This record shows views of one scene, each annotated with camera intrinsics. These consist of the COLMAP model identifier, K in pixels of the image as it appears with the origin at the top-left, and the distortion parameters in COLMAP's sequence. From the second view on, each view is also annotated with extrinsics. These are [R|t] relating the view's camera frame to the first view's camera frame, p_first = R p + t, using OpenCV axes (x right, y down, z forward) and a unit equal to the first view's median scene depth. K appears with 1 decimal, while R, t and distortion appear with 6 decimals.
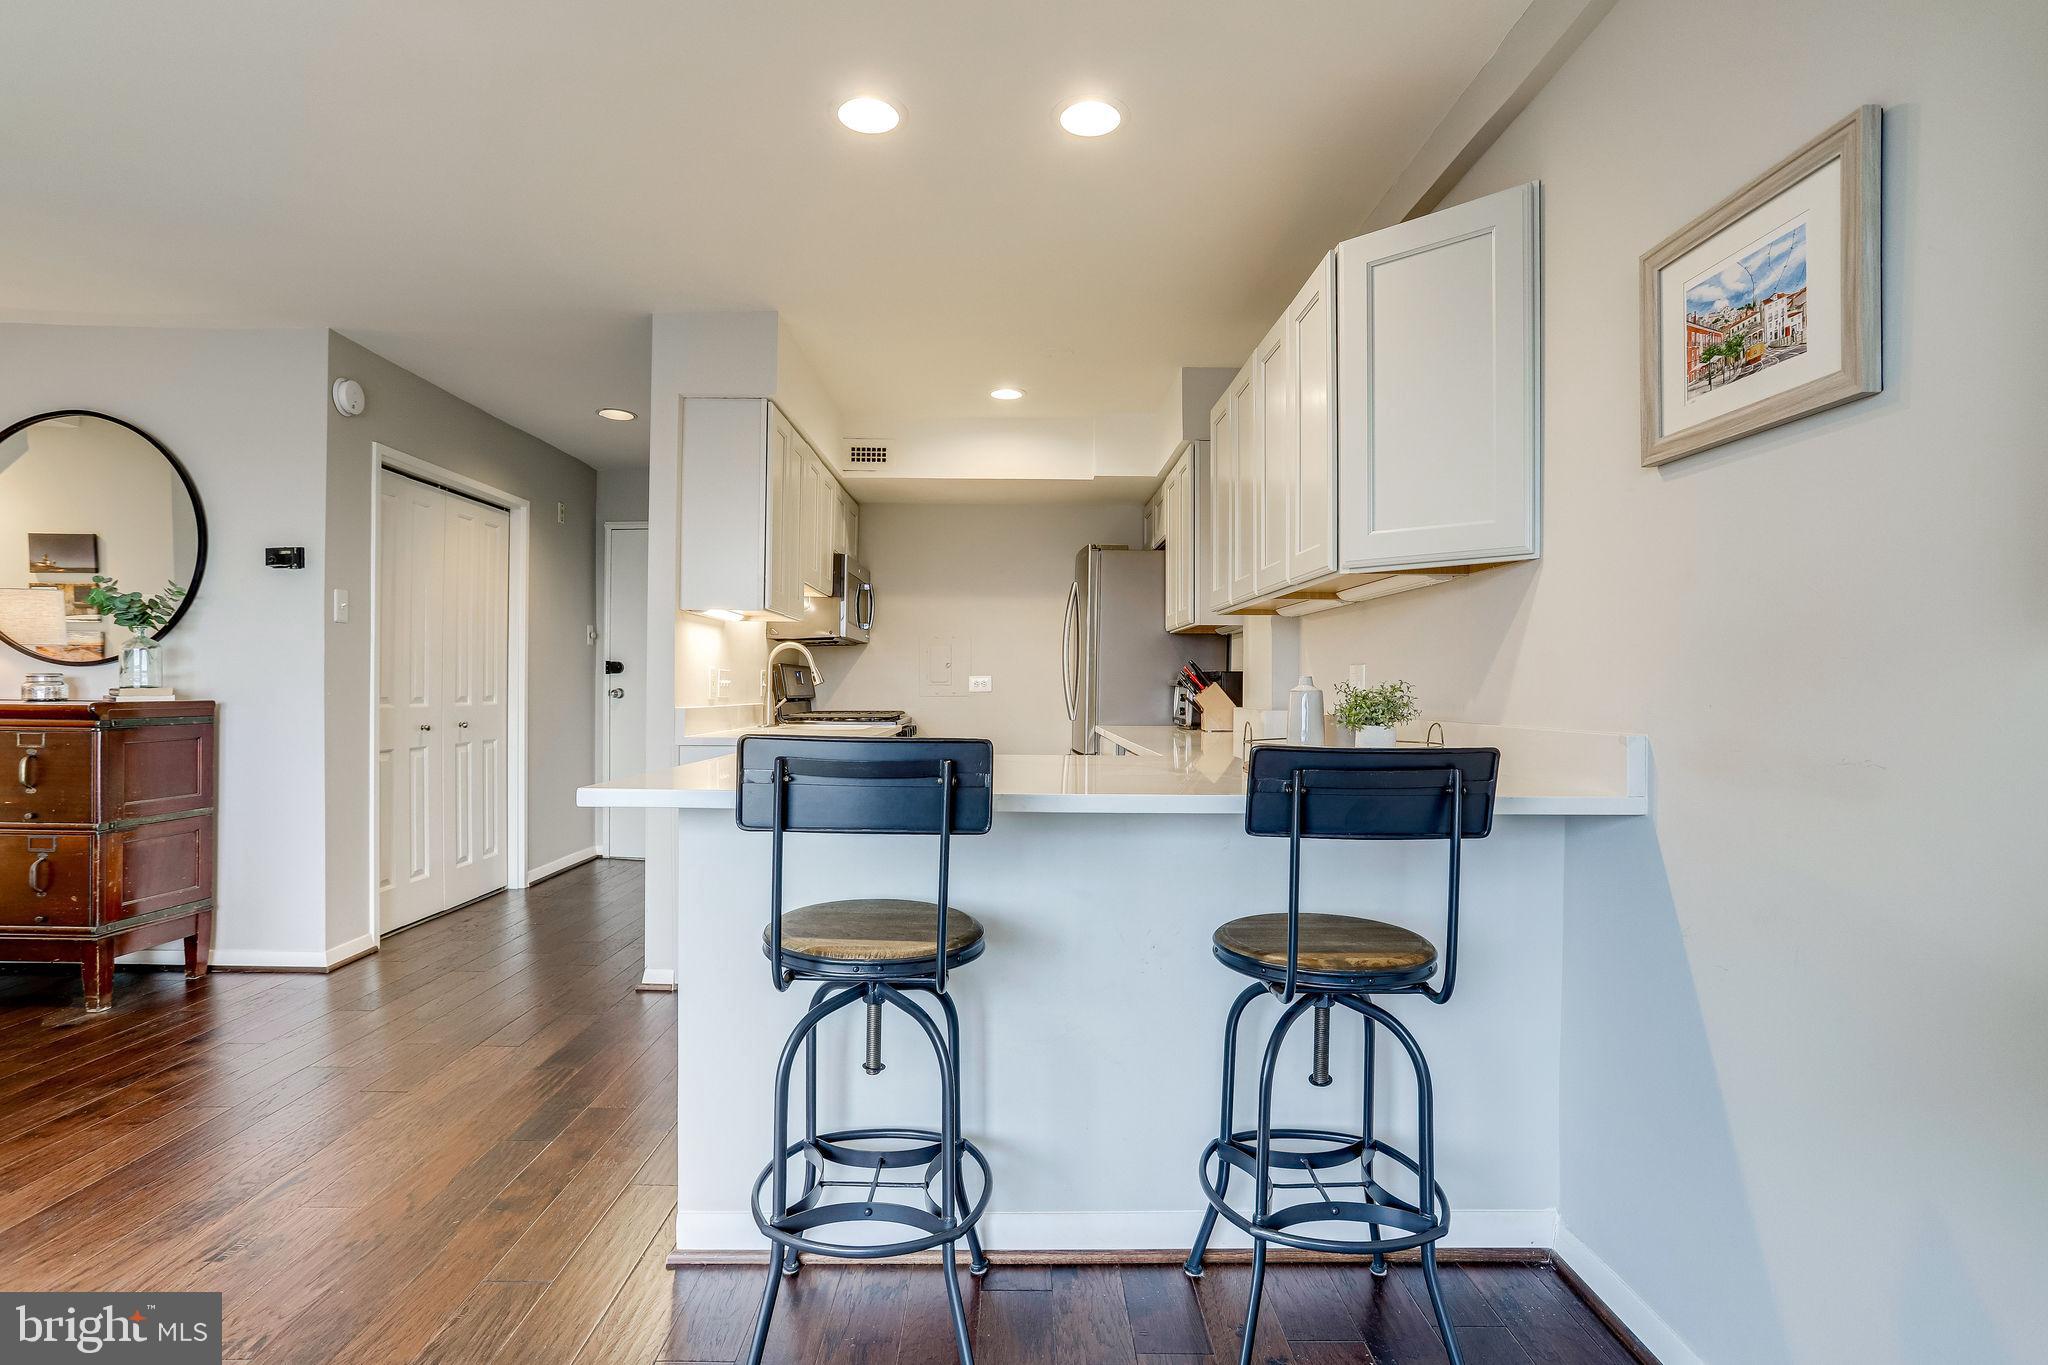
lens RADIAL K [[992.0, 0, 1018.3], [0, 992.0, 686.1], [0, 0, 1]] dist [-0.047051, 0.025897]
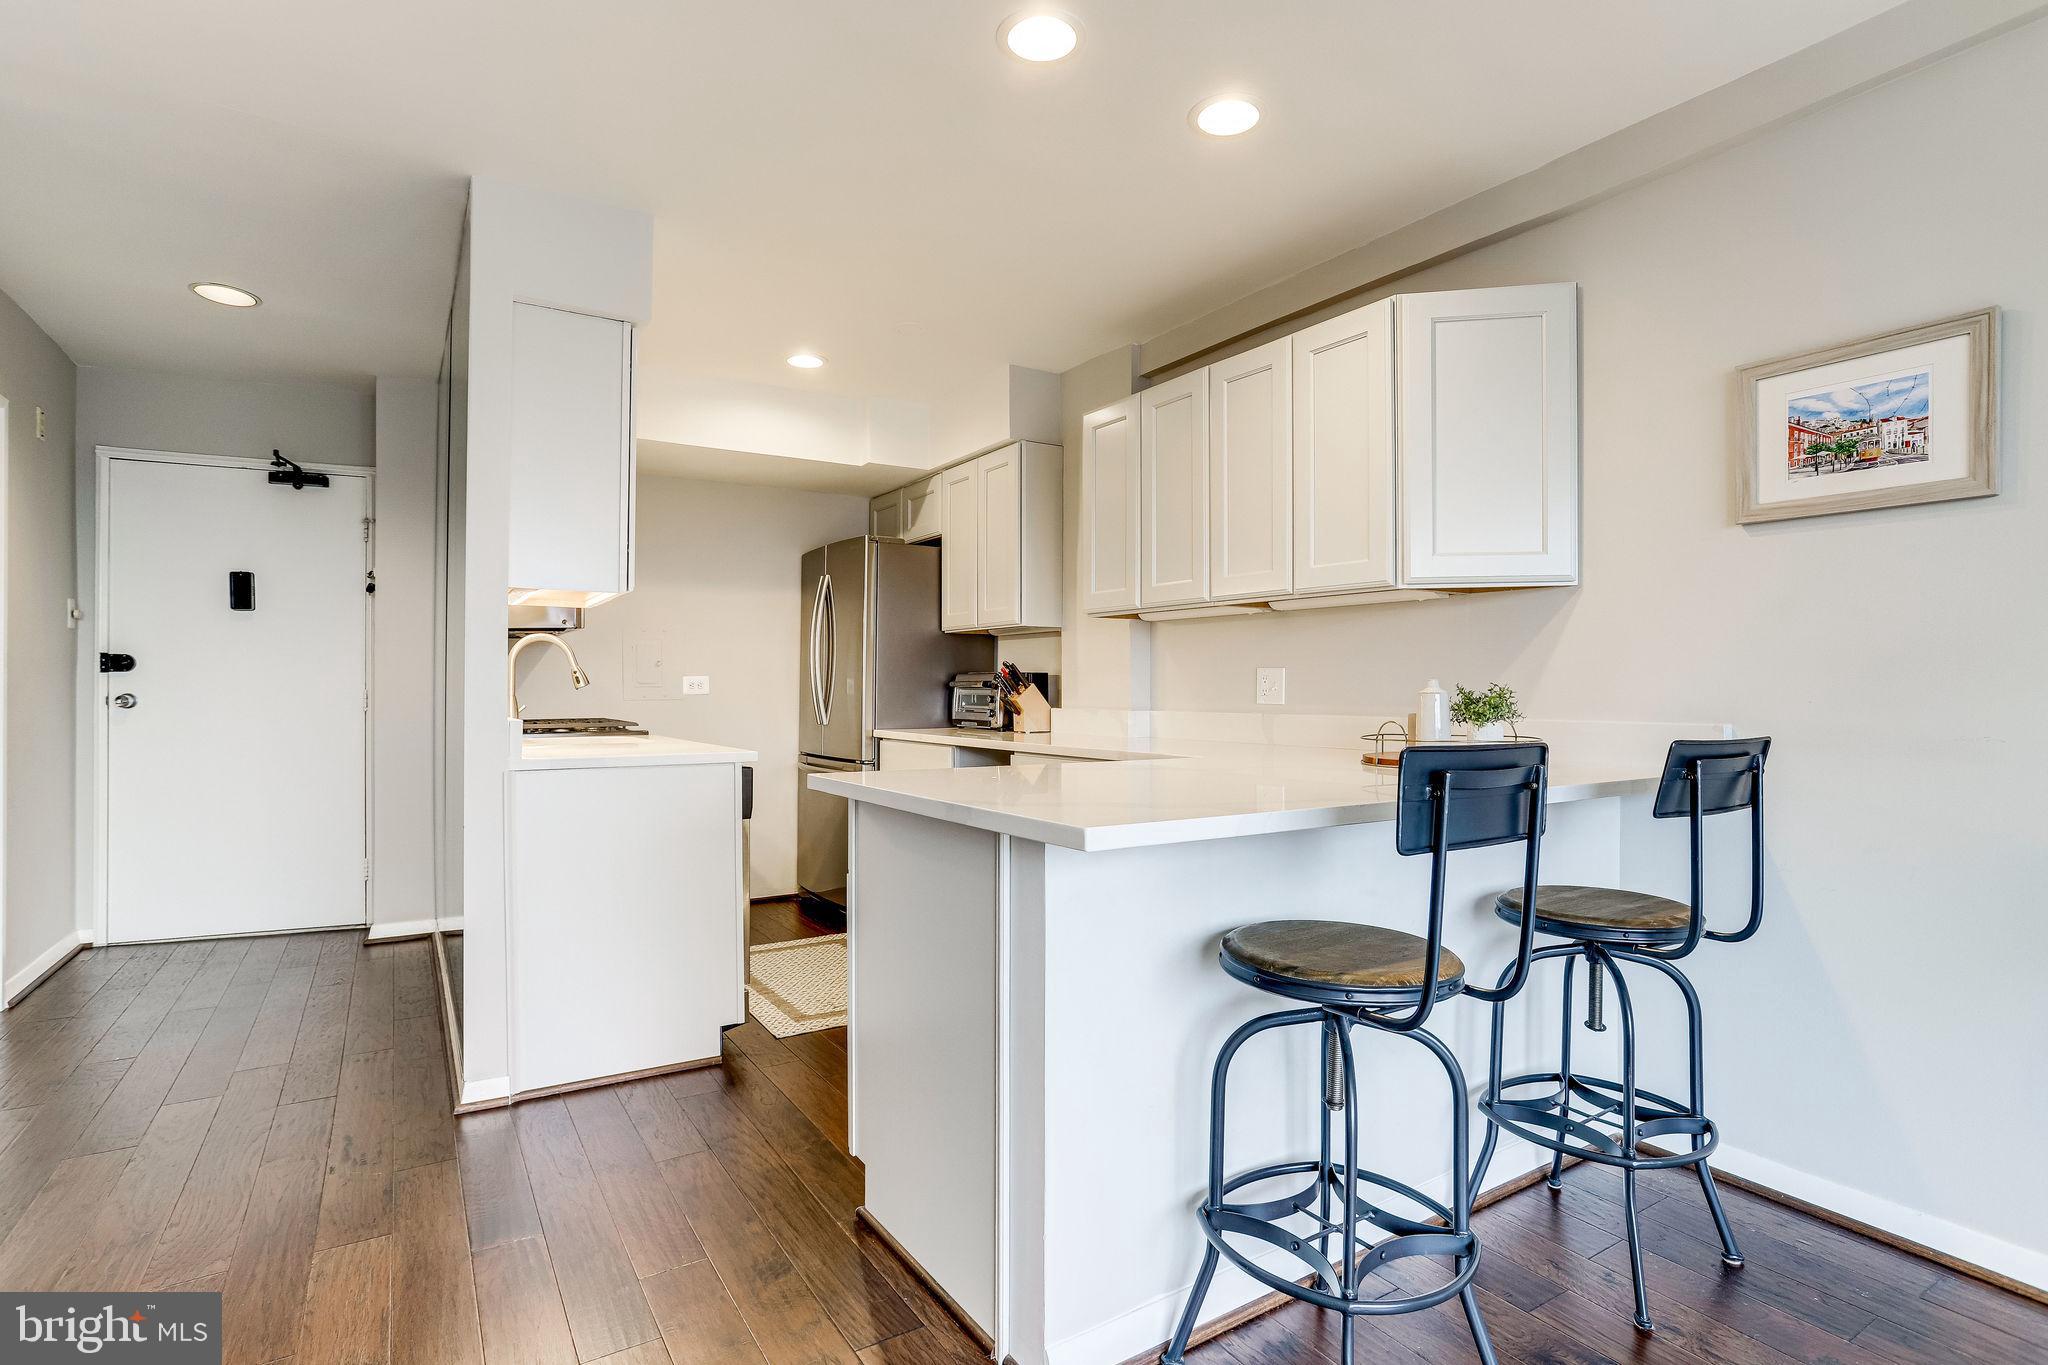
lens RADIAL K [[1012.1, 0, 1026.8], [0, 1012.1, 691.8], [0, 0, 1]] dist [-0.056831, 0.034589]
pose [[0.849360, -0.007085, 0.527766, -0.400890], [0.003605, 0.999964, 0.007623, -0.003681], [-0.527802, -0.004572, 0.849355, 0.157710]]
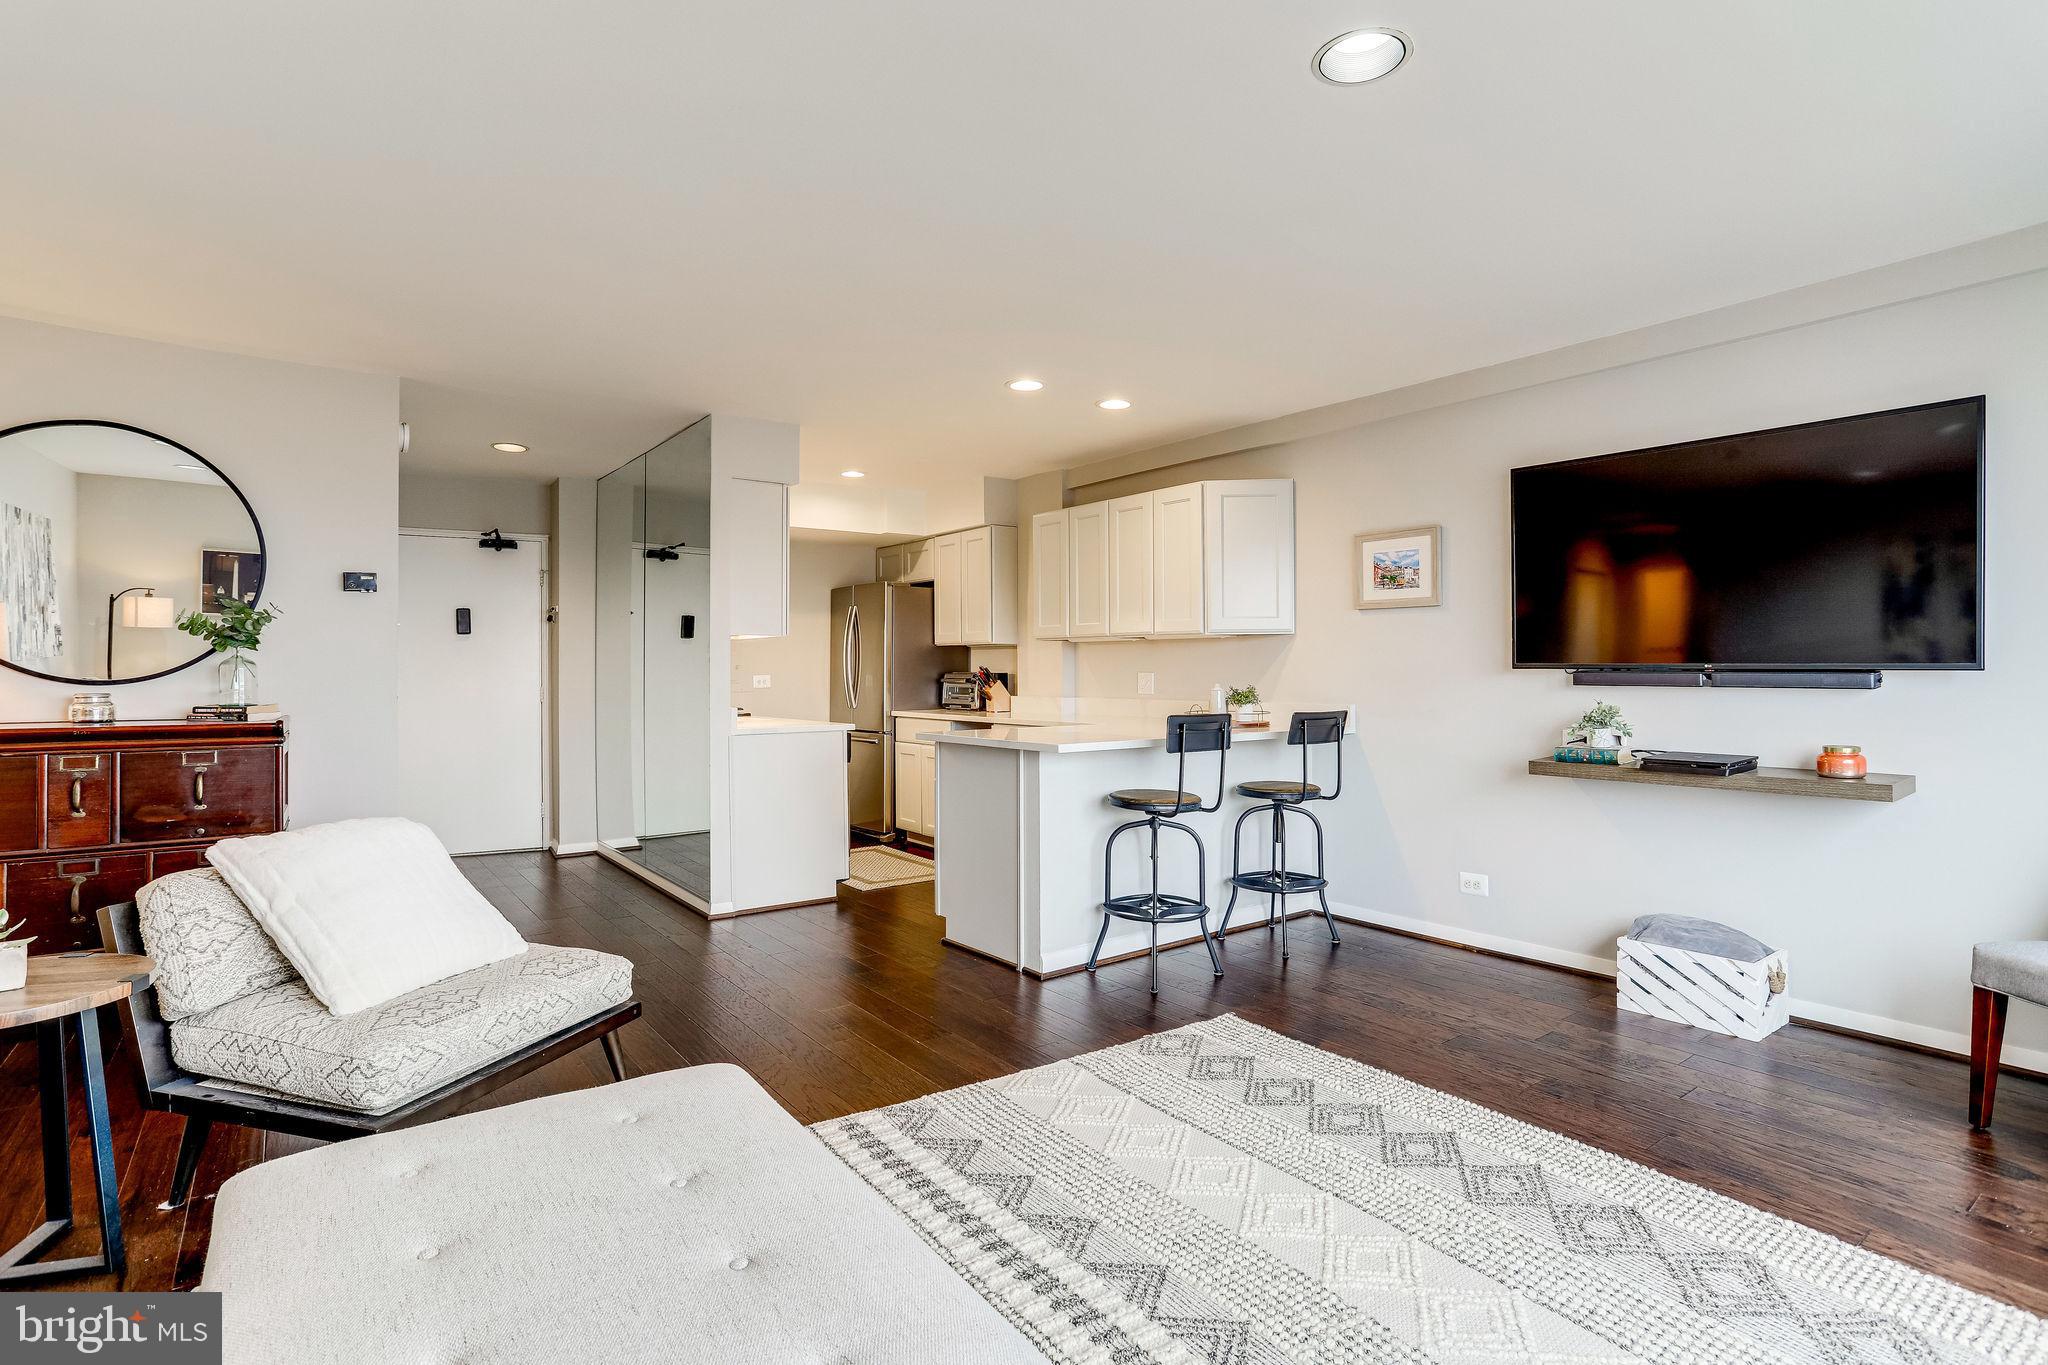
lens RADIAL K [[999.0, 0, 1026.8], [0, 999.0, 676.3], [0, 0, 1]] dist [-0.062873, 0.036157]
pose [[0.803420, -0.014586, 0.595234, -0.807920], [0.009284, 0.999885, 0.011971, -0.032862], [-0.595340, -0.004092, 0.803463, -0.326223]]
